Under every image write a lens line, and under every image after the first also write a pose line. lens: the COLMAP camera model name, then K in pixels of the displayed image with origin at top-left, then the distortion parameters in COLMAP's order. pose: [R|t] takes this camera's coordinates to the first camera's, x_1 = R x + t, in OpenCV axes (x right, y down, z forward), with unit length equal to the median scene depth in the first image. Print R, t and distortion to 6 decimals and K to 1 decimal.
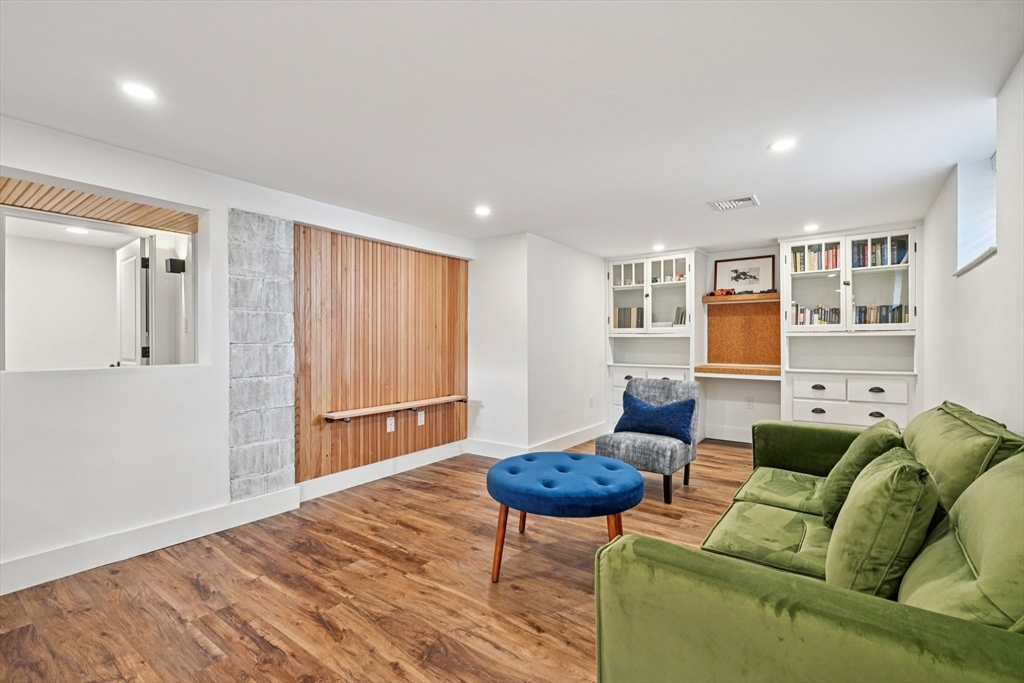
lens RADIAL K [[460.6, 0, 512.0], [0, 460.6, 341.5], [0, 0, 1]] dist [0.001401, 0.000241]
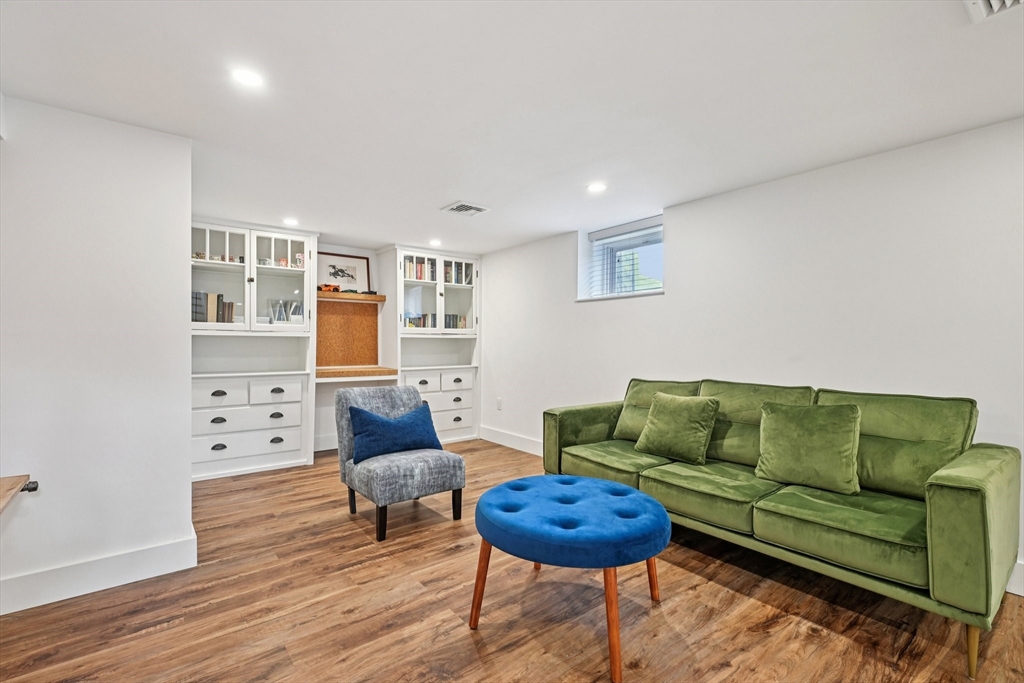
lens RADIAL K [[460.6, 0, 512.0], [0, 460.6, 341.5], [0, 0, 1]] dist [0.001401, 0.000241]
pose [[0.268287, 0.004821, 0.963327, -0.336654], [-0.003899, 0.999985, -0.003918, 0.001115], [-0.963331, -0.002705, 0.268301, 0.426157]]
